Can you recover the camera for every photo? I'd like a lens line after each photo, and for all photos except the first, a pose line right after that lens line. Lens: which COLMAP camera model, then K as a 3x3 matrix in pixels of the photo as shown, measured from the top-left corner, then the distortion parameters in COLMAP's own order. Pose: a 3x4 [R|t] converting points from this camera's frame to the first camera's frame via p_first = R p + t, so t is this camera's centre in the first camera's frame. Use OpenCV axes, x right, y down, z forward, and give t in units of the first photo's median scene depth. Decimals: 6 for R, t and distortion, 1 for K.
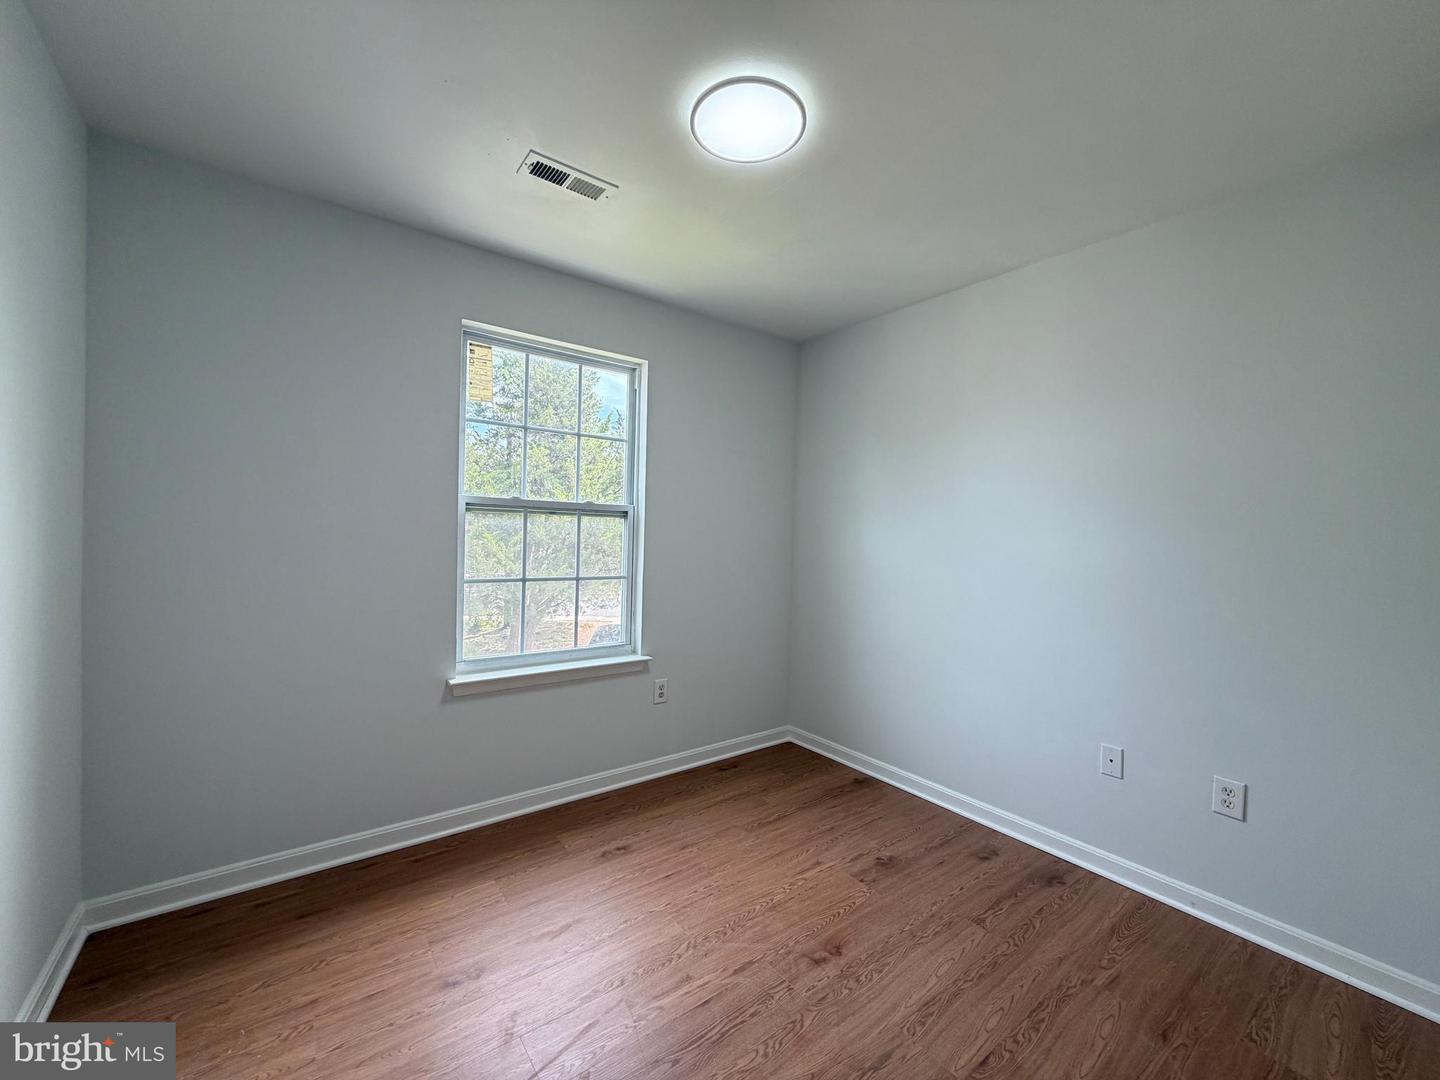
lens RADIAL K [[572.9, 0, 716.3], [0, 572.9, 540.4], [0, 0, 1]] dist [-0.001359, -0.000193]
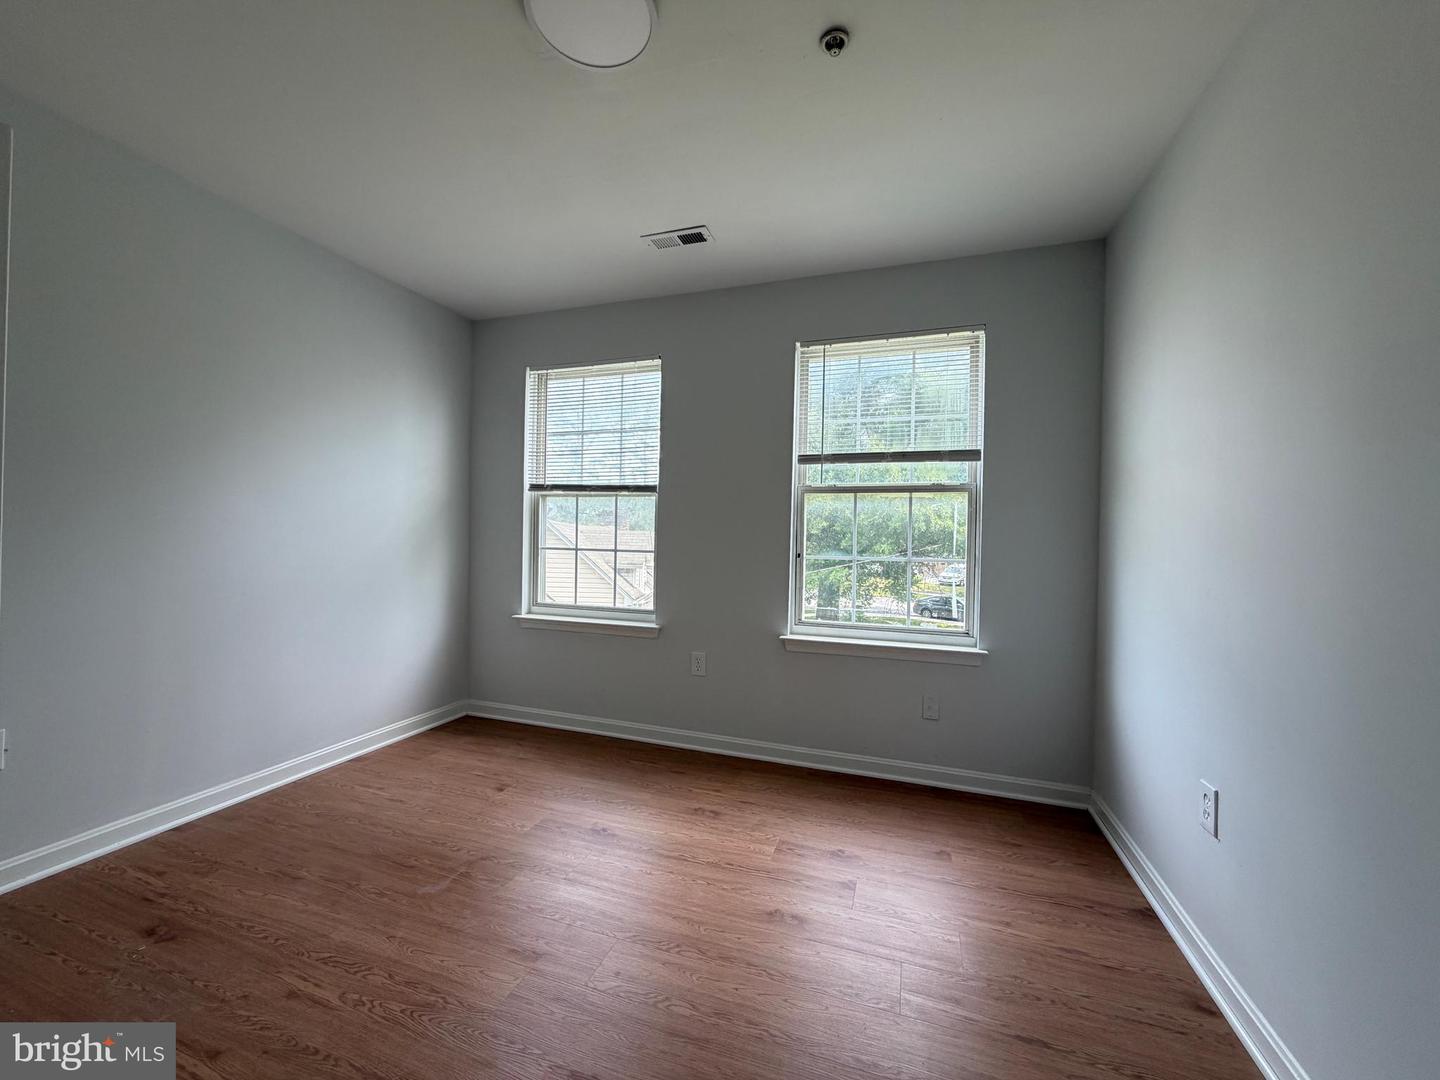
lens RADIAL K [[572.9, 0, 716.3], [0, 572.9, 540.4], [0, 0, 1]] dist [-0.001359, -0.000193]
pose [[0.561743, 0.025726, -0.826912, 0.814256], [0.005900, 0.999366, 0.035099, 0.006553], [0.827291, -0.024595, 0.561235, 0.498535]]
